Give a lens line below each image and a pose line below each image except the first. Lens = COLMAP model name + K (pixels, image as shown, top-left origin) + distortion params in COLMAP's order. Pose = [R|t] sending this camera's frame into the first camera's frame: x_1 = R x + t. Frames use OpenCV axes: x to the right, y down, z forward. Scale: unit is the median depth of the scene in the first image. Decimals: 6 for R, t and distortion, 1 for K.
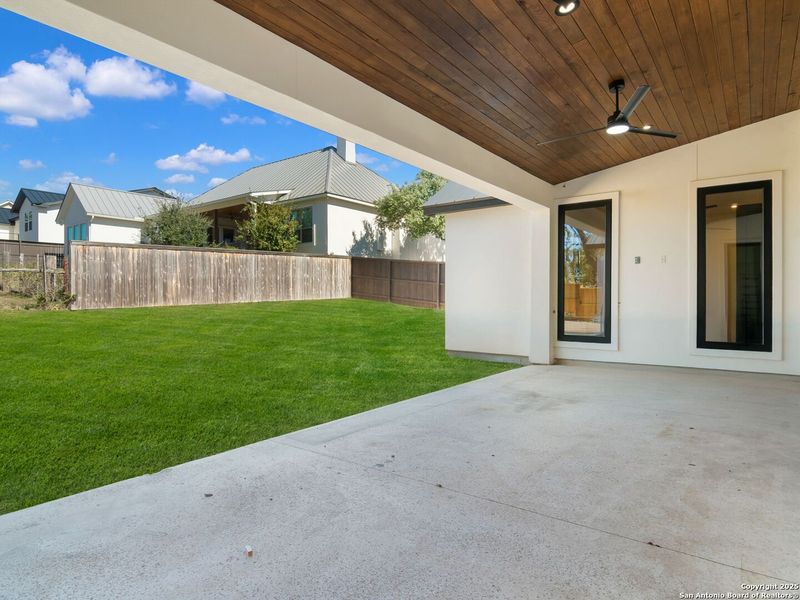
lens RADIAL K [[472.1, 0, 400.0], [0, 472.1, 300.0], [0, 0, 1]] dist [-0.004671, -0.000471]
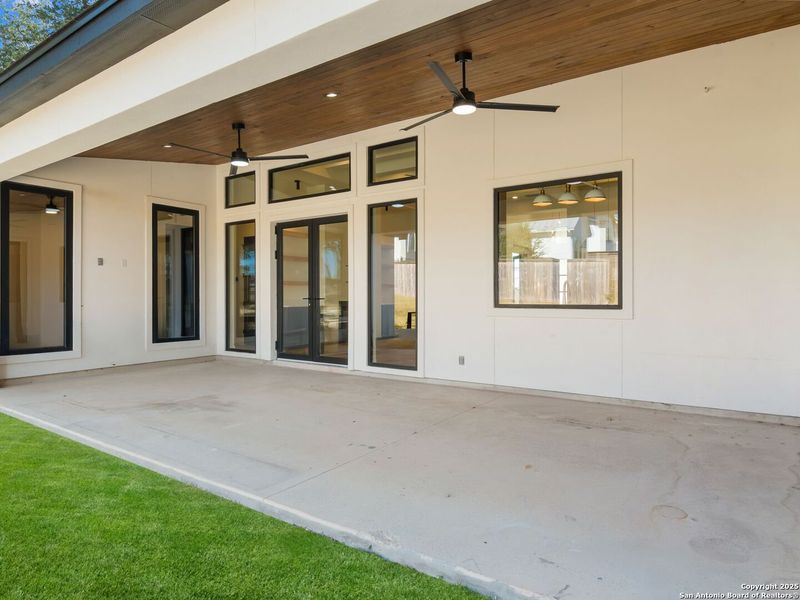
lens RADIAL K [[500.8, 0, 400.0], [0, 500.8, 300.0], [0, 0, 1]] dist [-0.002336, -0.002632]
pose [[-0.045708, -0.010151, 0.998903, -0.222711], [0.000713, 0.999948, 0.010194, -0.005868], [-0.998955, 0.001179, -0.045698, 0.168798]]
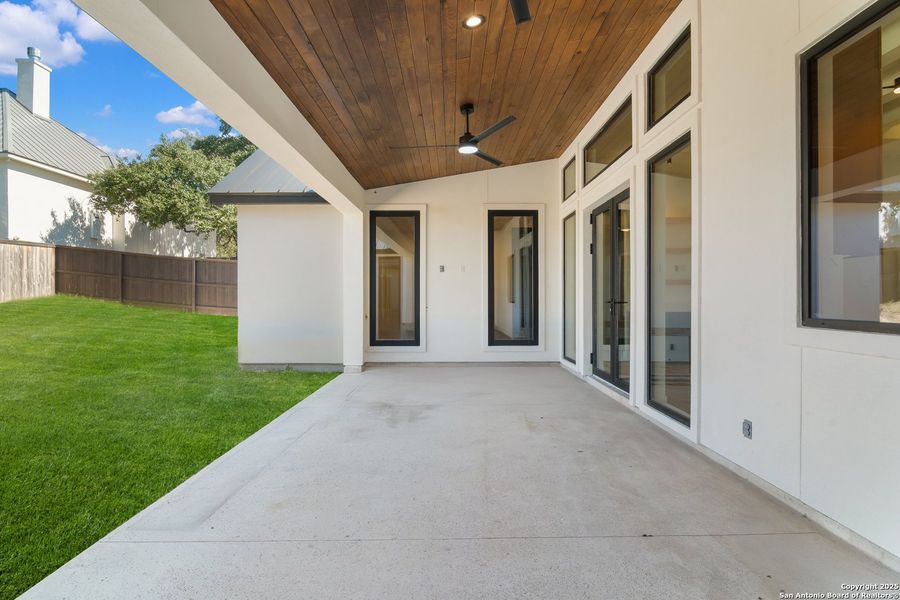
lens RADIAL K [[468.0, 0, 453.4], [0, 468.0, 302.7], [0, 0, 1]] dist [-0.007523, -0.001683]
pose [[0.791830, -0.008947, 0.610676, -0.057547], [0.004300, 0.999950, 0.009076, -0.005782], [-0.610727, -0.004561, 0.791828, 0.045419]]
